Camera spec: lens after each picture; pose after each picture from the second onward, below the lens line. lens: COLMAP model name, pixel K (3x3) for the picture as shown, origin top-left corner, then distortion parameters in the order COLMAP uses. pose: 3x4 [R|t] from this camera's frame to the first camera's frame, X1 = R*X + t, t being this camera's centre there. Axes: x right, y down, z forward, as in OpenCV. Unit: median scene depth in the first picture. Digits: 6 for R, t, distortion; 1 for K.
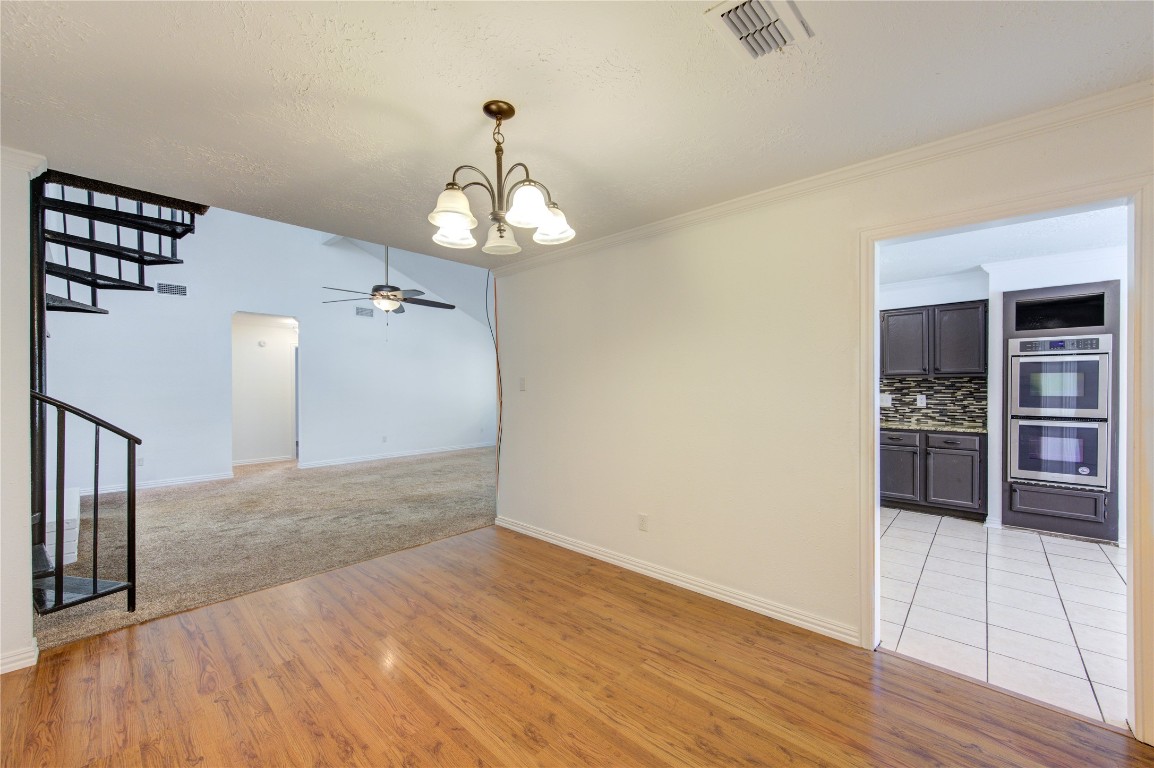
lens RADIAL K [[449.3, 0, 572.6], [0, 449.3, 390.4], [0, 0, 1]] dist [-0.000493, 0.000026]
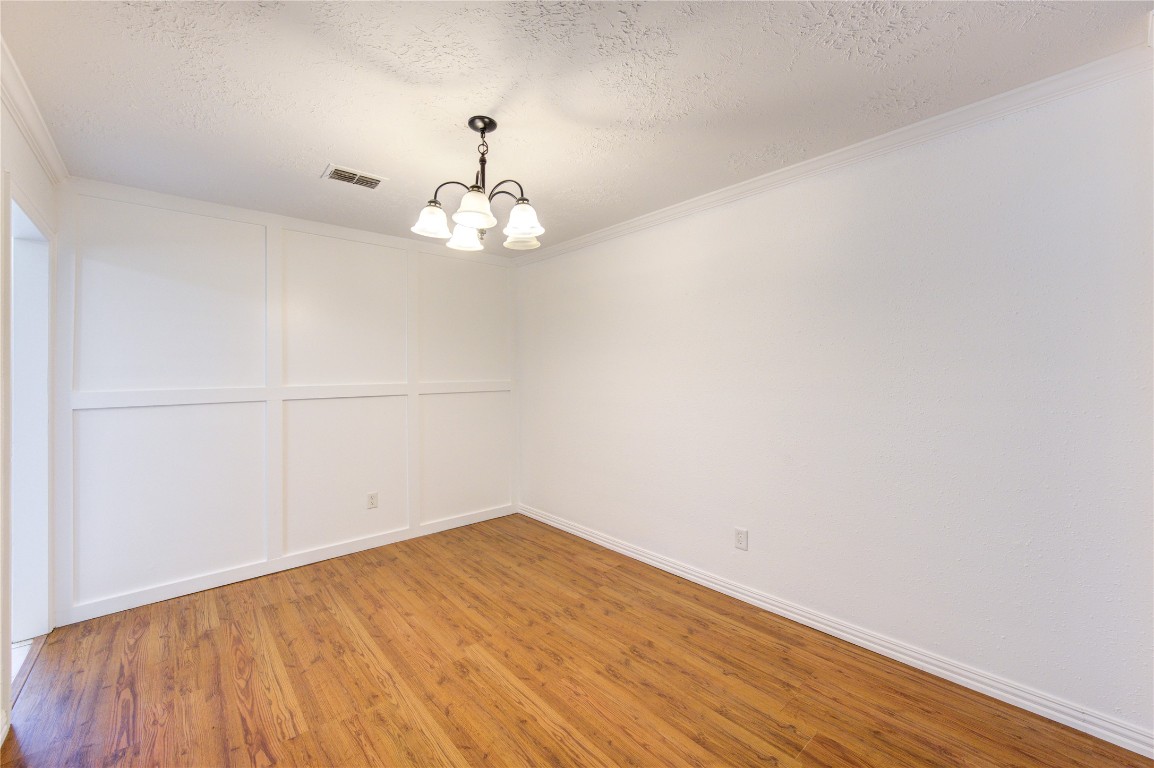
lens RADIAL K [[466.4, 0, 570.8], [0, 466.4, 365.3], [0, 0, 1]] dist [-0.000104, -0.000112]
pose [[-0.996054, 0.010571, 0.088122, -0.221173], [0.010651, 0.999943, 0.000428, -0.020656], [-0.088113, 0.001365, -0.996110, 0.988752]]
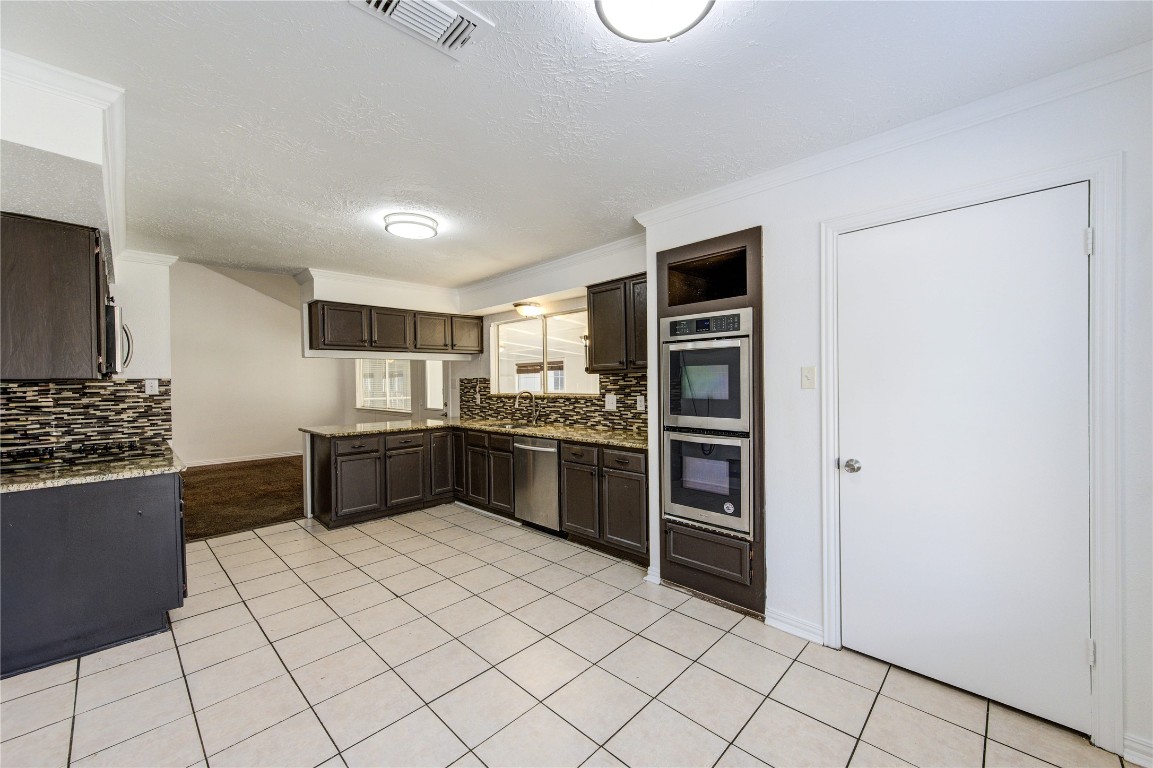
lens RADIAL K [[447.7, 0, 581.2], [0, 447.7, 387.4], [0, 0, 1]] dist [0.002282, 0.000079]
pose [[0.999801, -0.007507, -0.018494, 0.872960], [0.007534, 0.999971, 0.001349, -0.007273], [0.018483, -0.001488, 0.999828, 0.294397]]
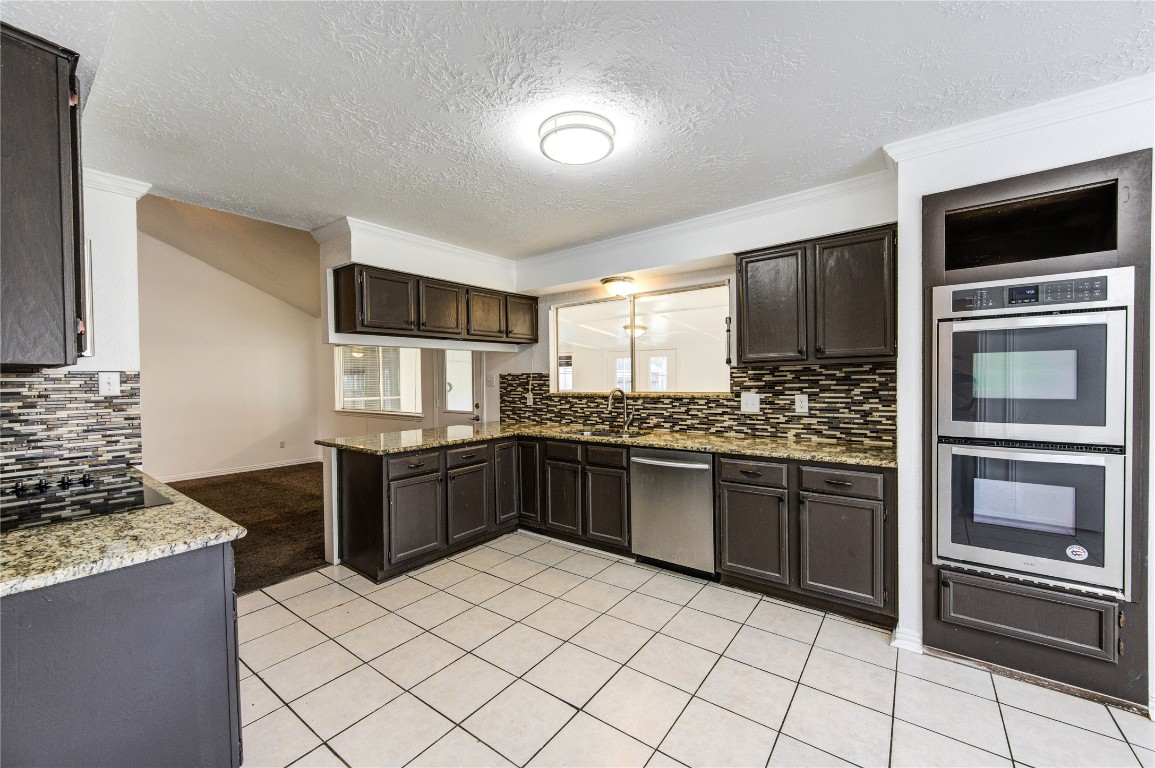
lens RADIAL K [[448.5, 0, 582.2], [0, 448.5, 387.4], [0, 0, 1]] dist [0.002282, 0.000079]
pose [[0.993779, -0.009930, 0.110928, 0.525175], [0.009383, 0.999941, 0.005455, -0.006545], [-0.110976, -0.004380, 0.993813, 0.544680]]
